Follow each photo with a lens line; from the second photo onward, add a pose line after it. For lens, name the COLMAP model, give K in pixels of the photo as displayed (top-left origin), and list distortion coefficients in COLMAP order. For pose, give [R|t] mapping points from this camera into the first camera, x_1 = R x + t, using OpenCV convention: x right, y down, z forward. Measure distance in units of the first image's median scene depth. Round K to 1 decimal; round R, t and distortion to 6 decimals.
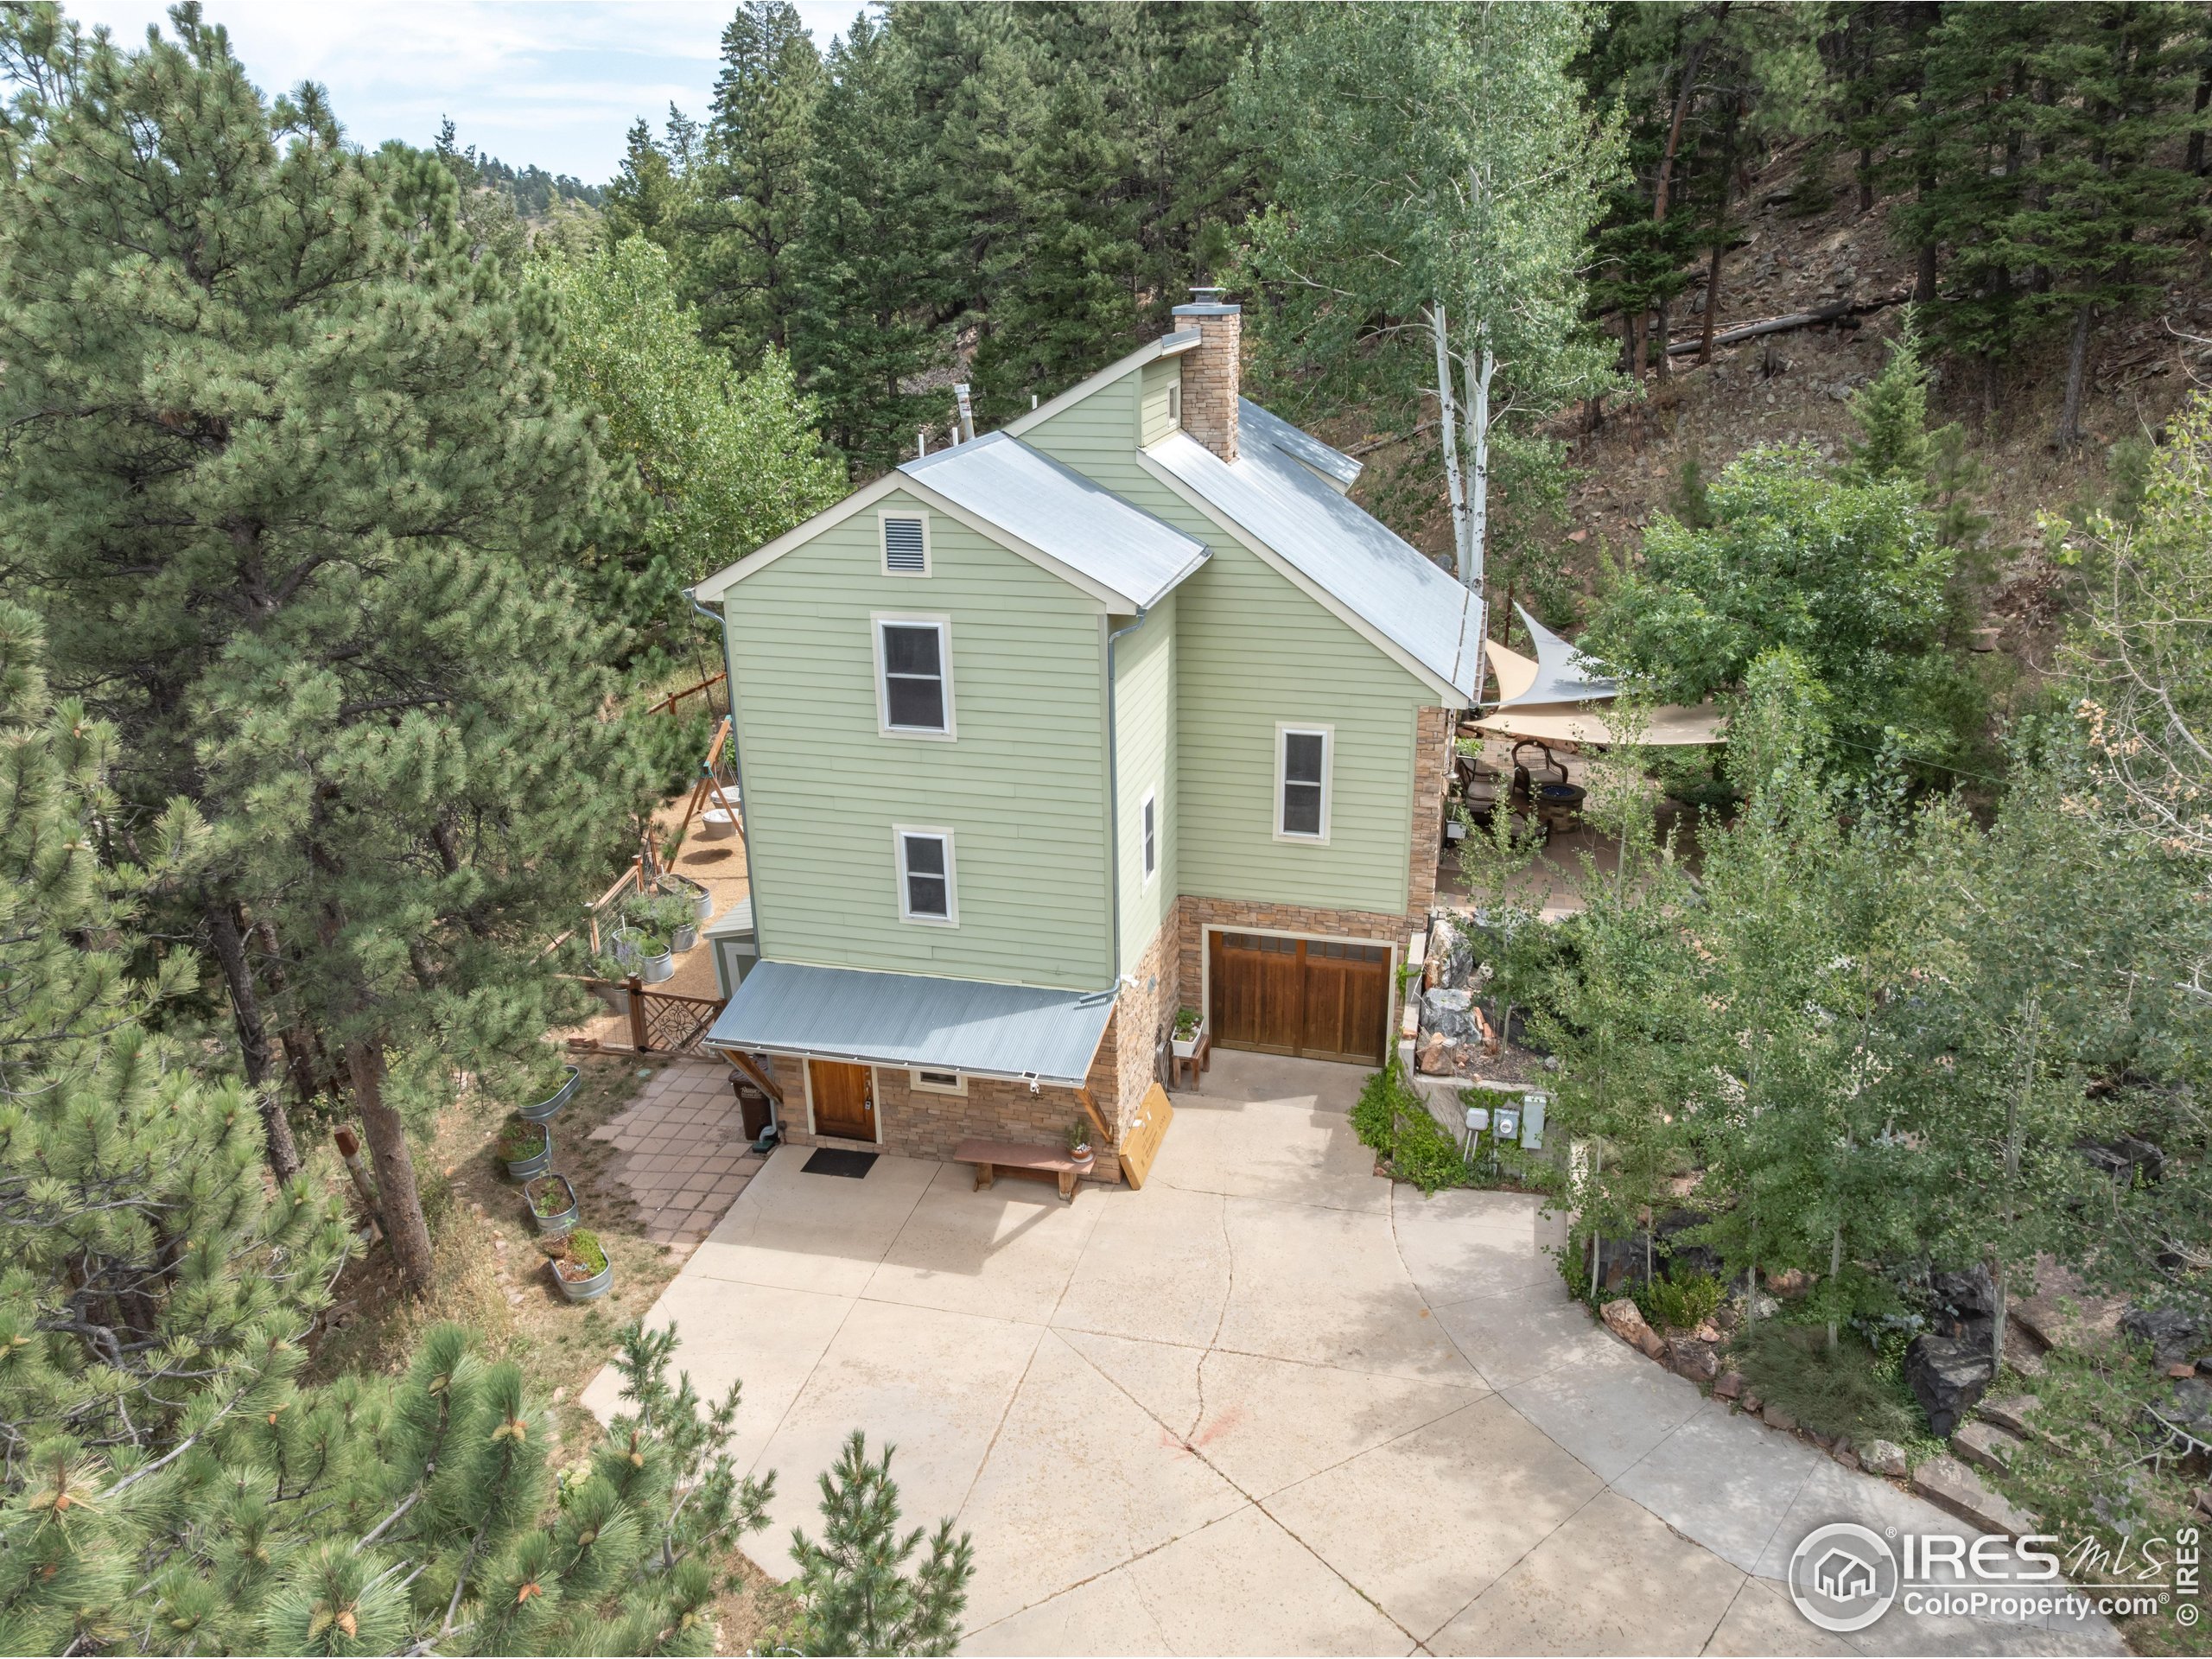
lens RADIAL K [[1592.2, 0, 1123.0], [0, 1592.2, 838.8], [0, 0, 1]] dist [-0.052116, 0.010167]
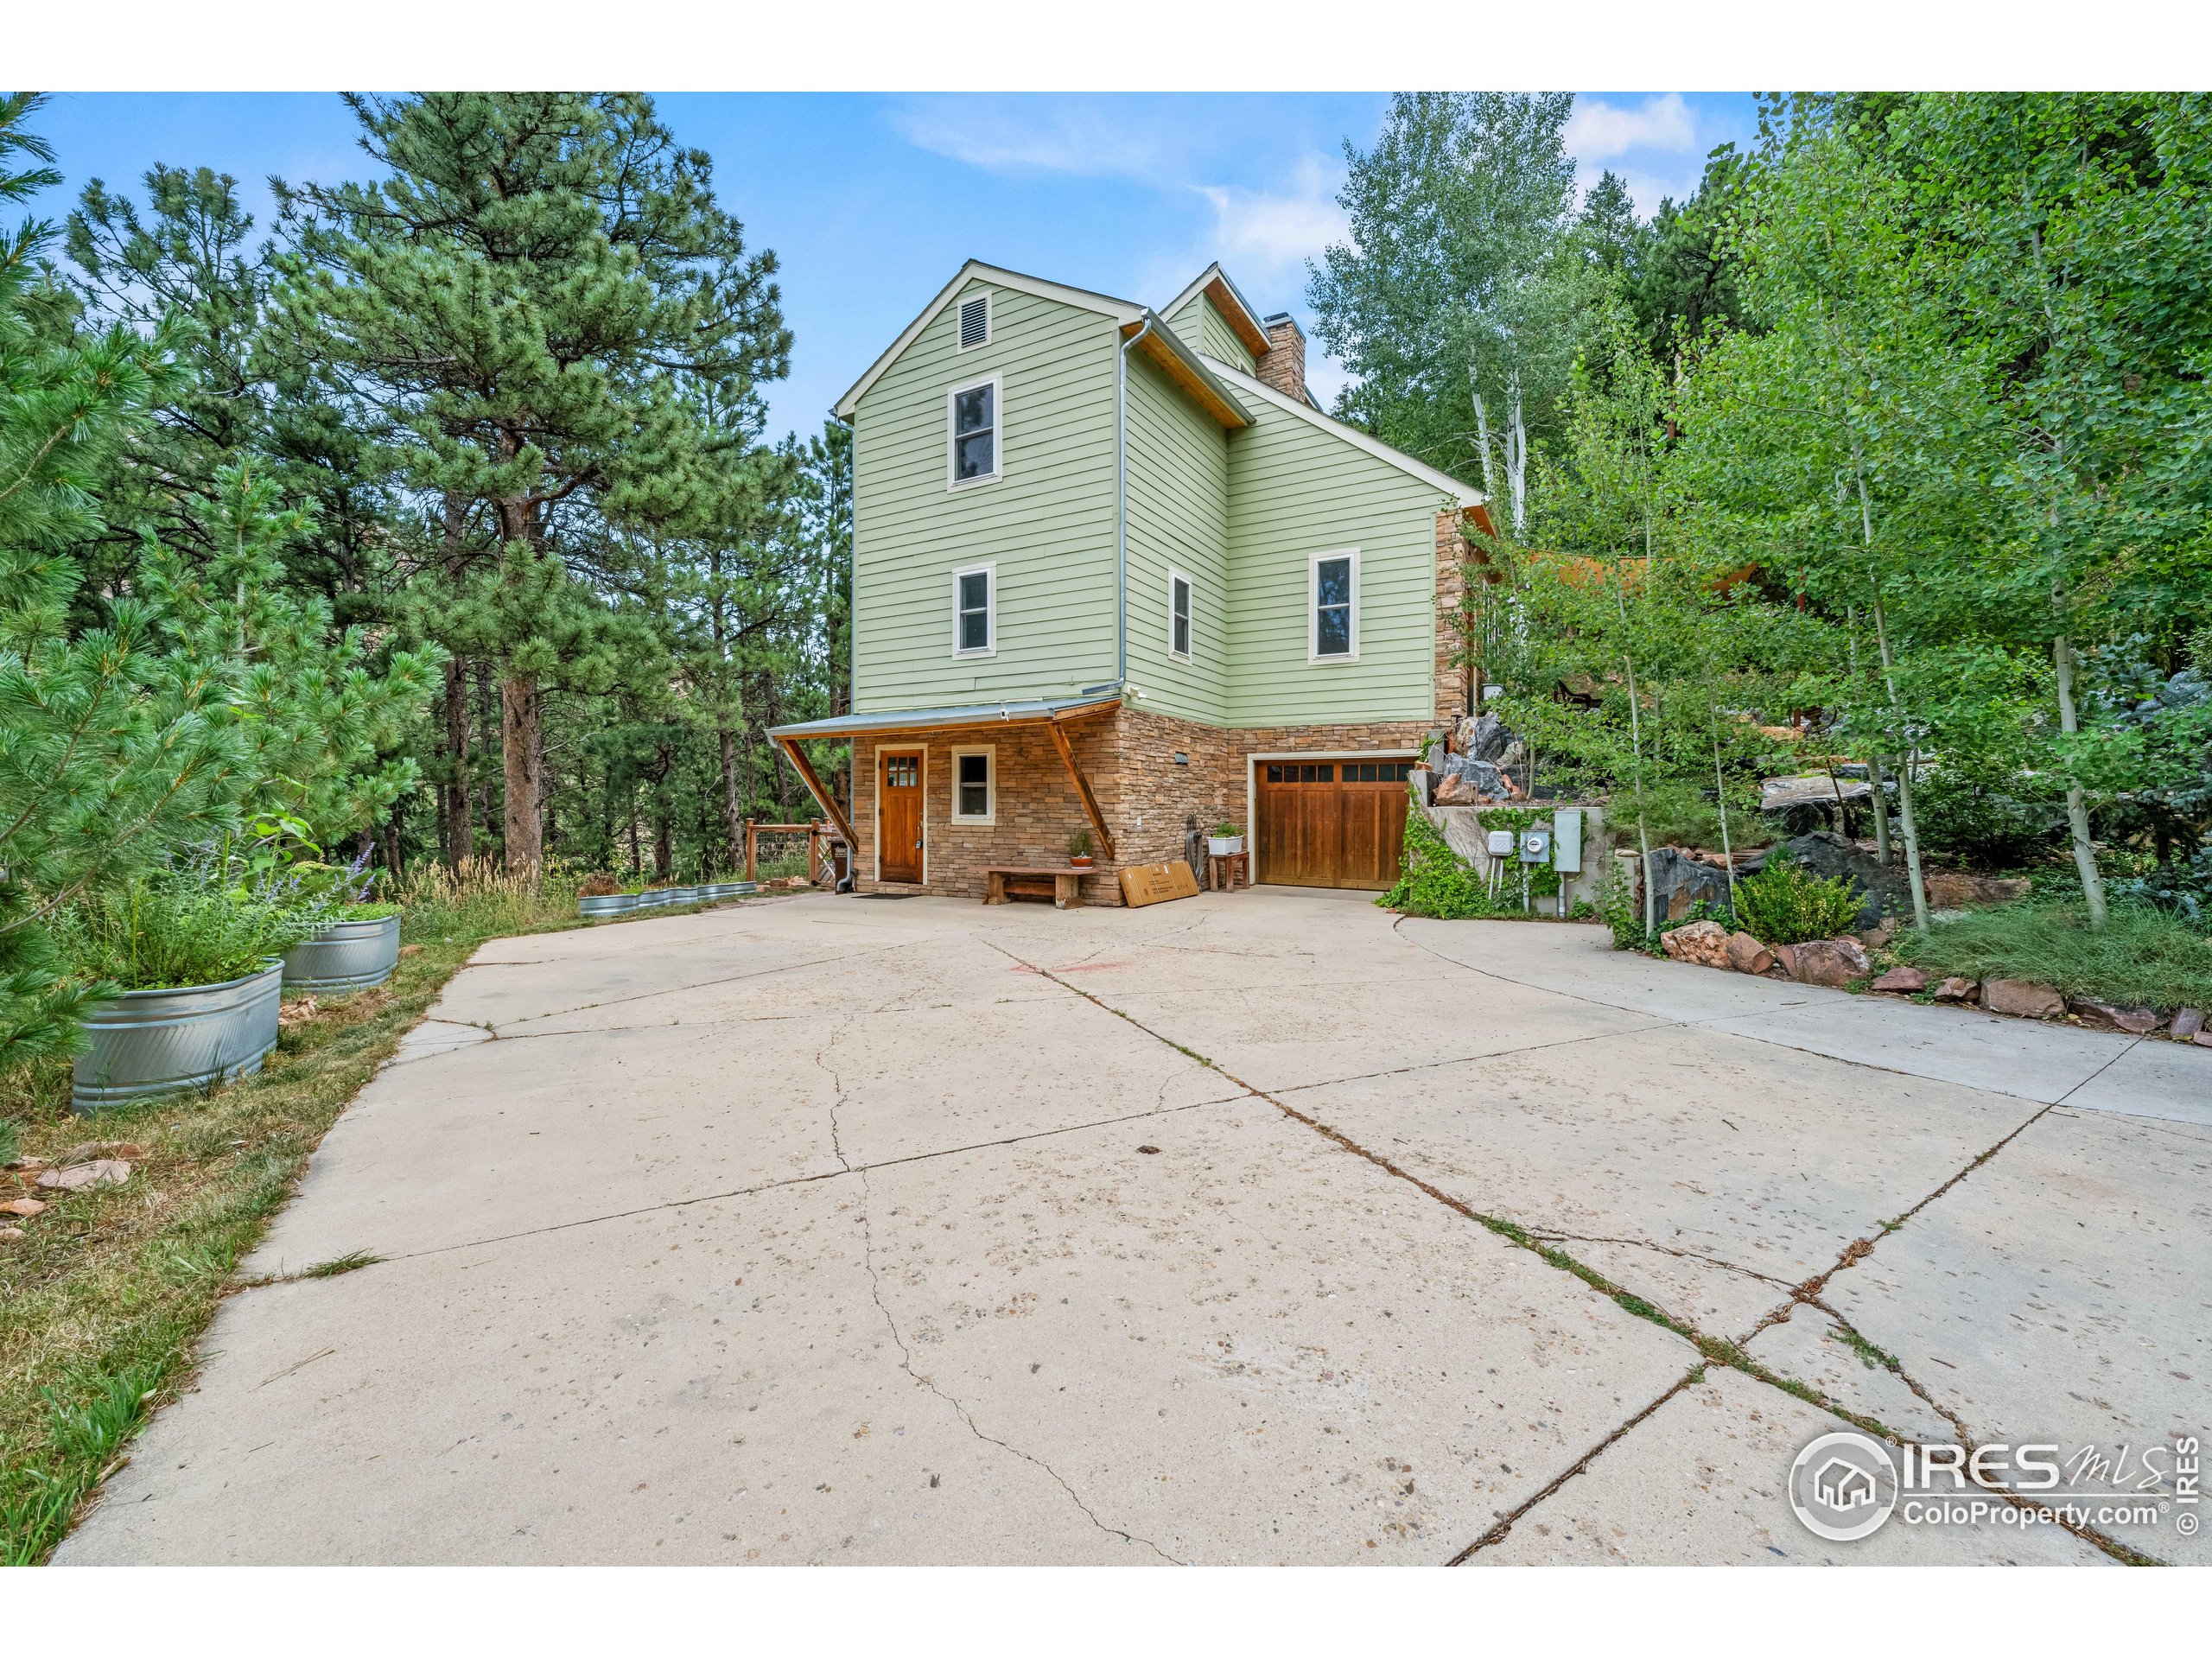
lens RADIAL K [[902.6, 0, 1105.4], [0, 902.6, 811.5], [0, 0, 1]] dist [-0.002521, -0.000581]
pose [[0.959526, 0.017588, -0.281070, 0.146228], [-0.116018, 0.934107, -0.337616, 0.348799], [0.256612, 0.356561, 0.898340, 0.456146]]
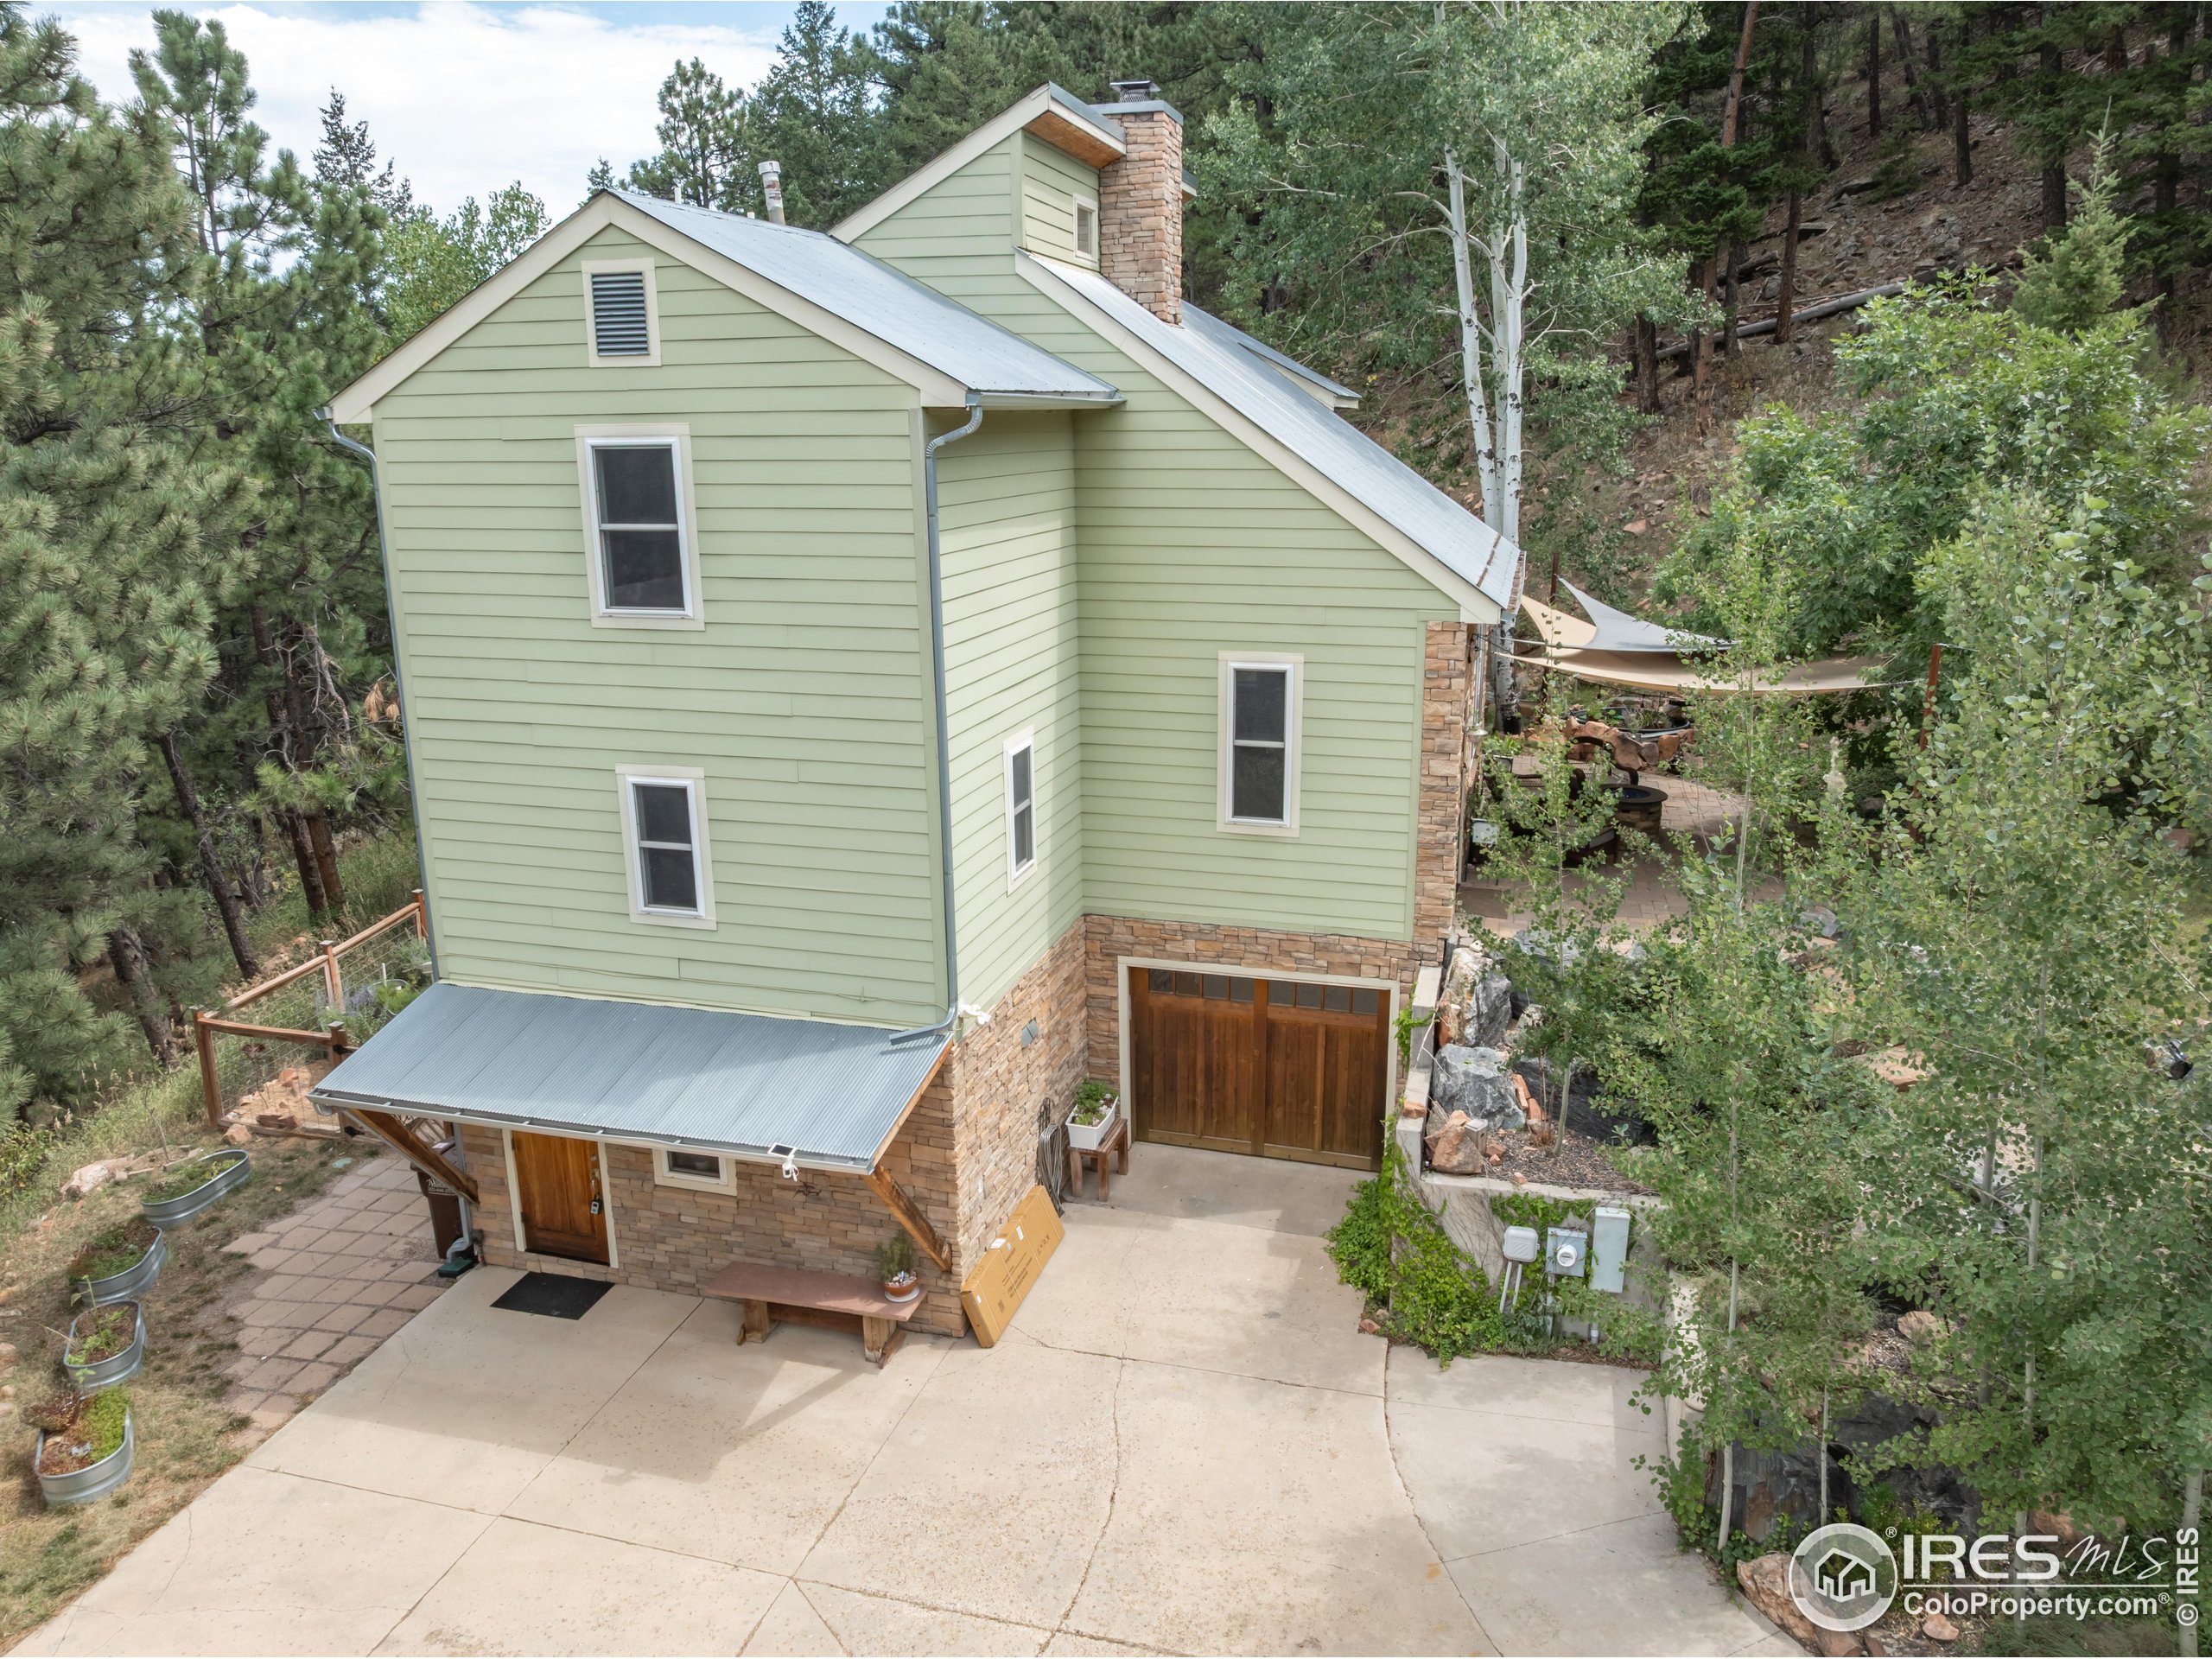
lens RADIAL K [[1592.2, 0, 1115.6], [0, 1592.2, 828.3], [0, 0, 1]] dist [-0.052116, 0.010167]
pose [[0.999596, 0.011419, -0.026016, 0.072688], [-0.013986, 0.994815, -0.100732, 0.074233], [0.024731, 0.101055, 0.994573, 0.335003]]
